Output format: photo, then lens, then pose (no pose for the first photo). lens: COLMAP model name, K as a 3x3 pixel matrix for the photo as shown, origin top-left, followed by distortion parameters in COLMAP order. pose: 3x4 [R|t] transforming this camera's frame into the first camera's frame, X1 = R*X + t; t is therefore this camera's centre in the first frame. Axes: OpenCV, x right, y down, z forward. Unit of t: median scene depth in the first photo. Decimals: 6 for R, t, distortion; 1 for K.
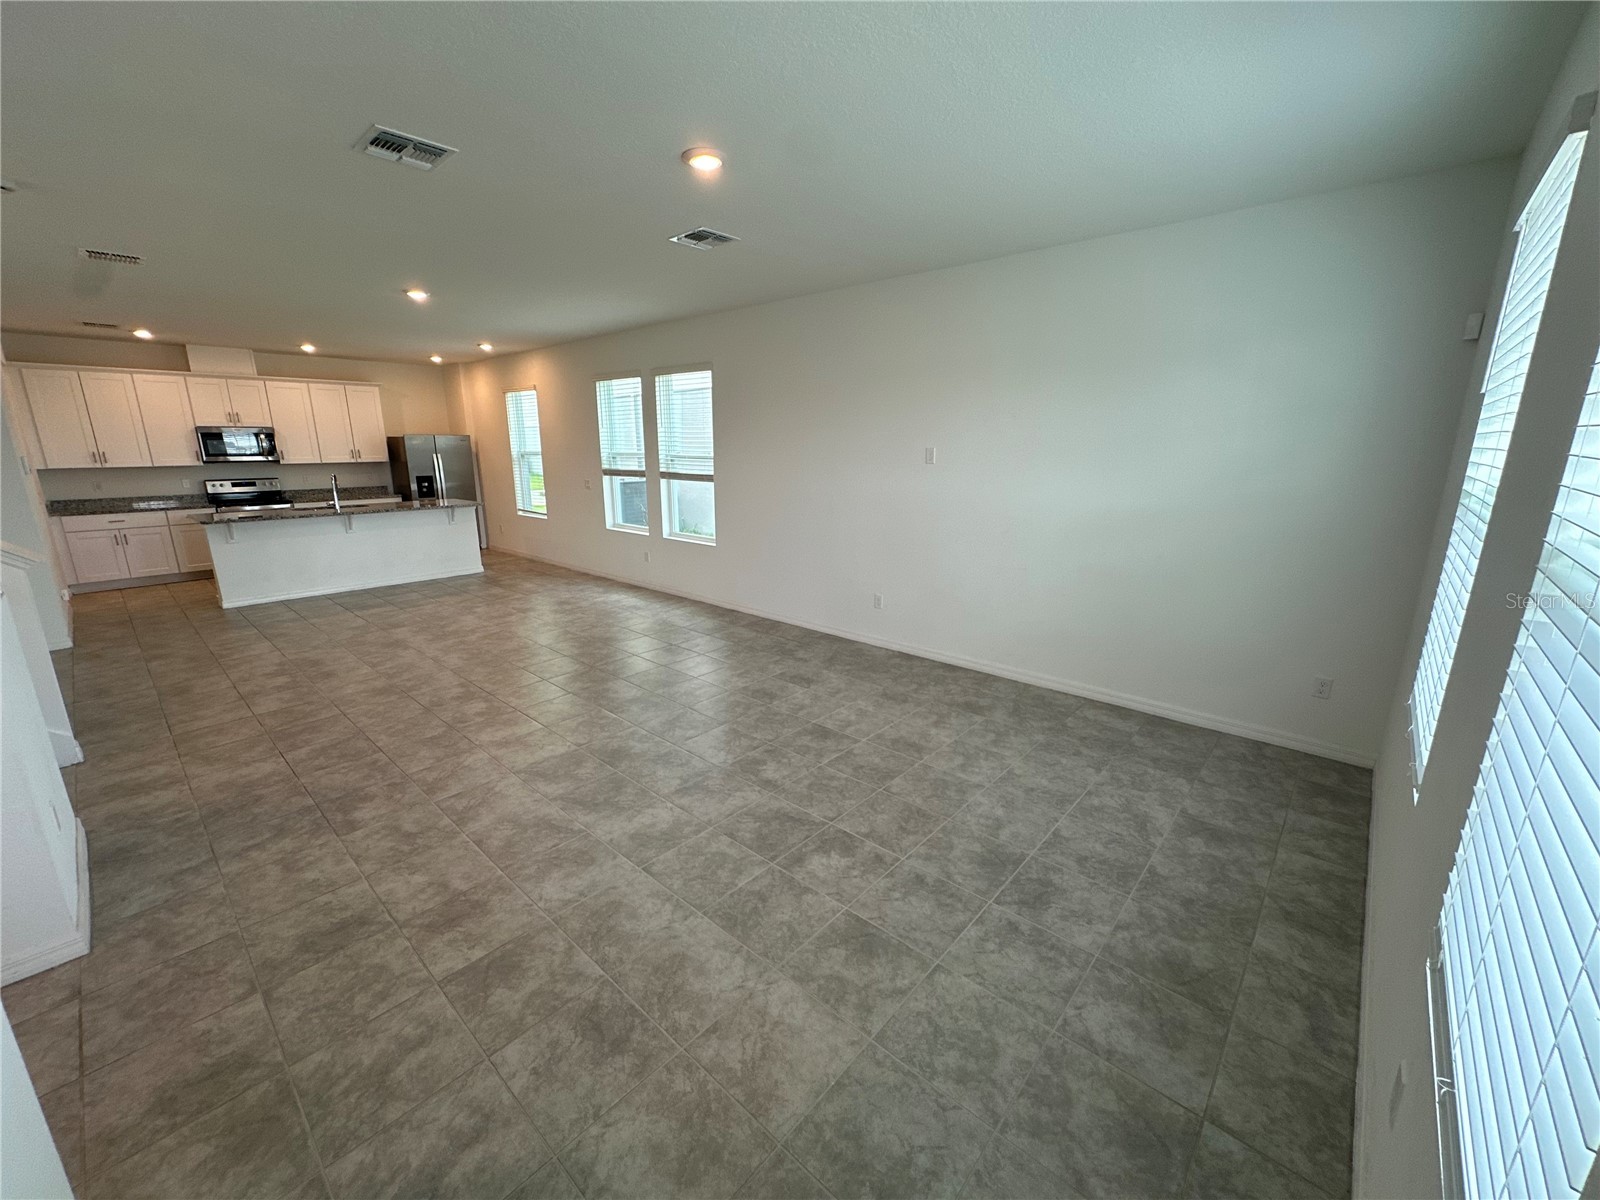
lens RADIAL K [[638.6, 0, 798.2], [0, 638.6, 599.0], [0, 0, 1]] dist [-0.001190, -0.000054]
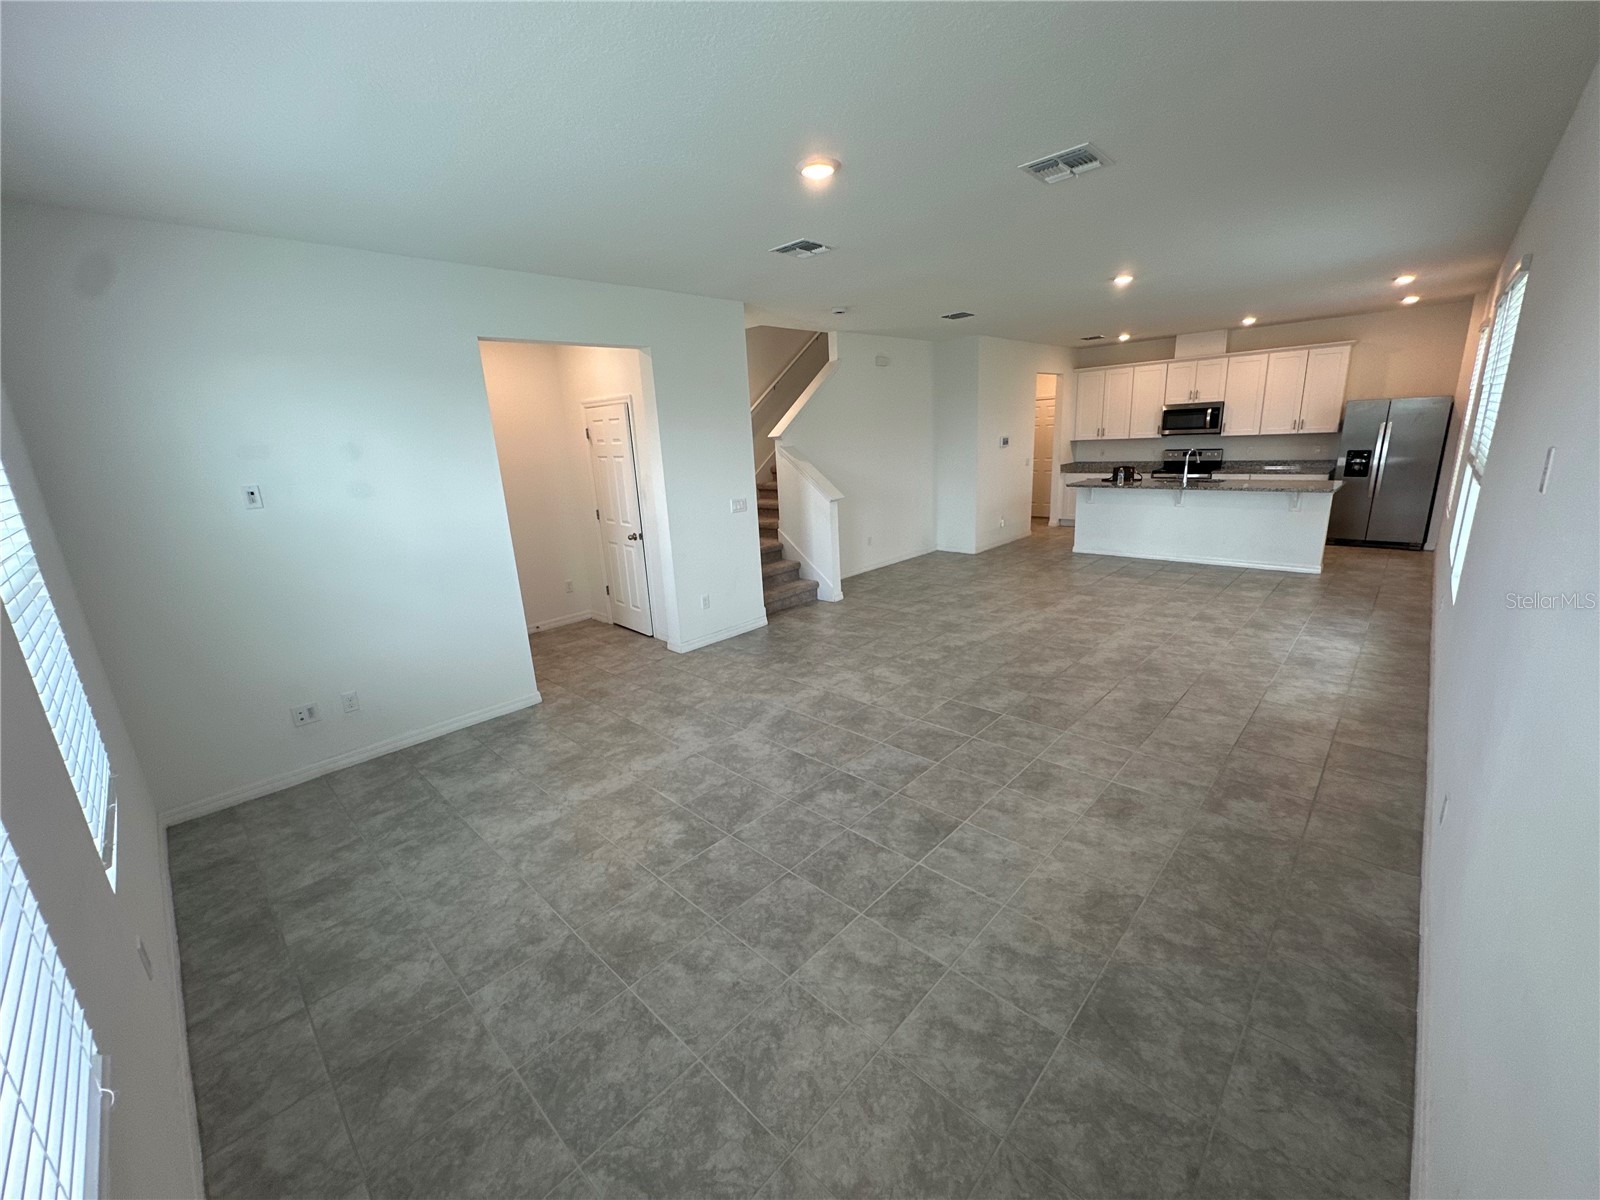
lens RADIAL K [[638.6, 0, 798.2], [0, 638.6, 599.0], [0, 0, 1]] dist [-0.001190, -0.000054]
pose [[-0.033885, 0.254495, -0.966480, 0.825480], [-0.185853, 0.948563, 0.256294, -0.251440], [0.981993, 0.188308, 0.015157, 0.905123]]
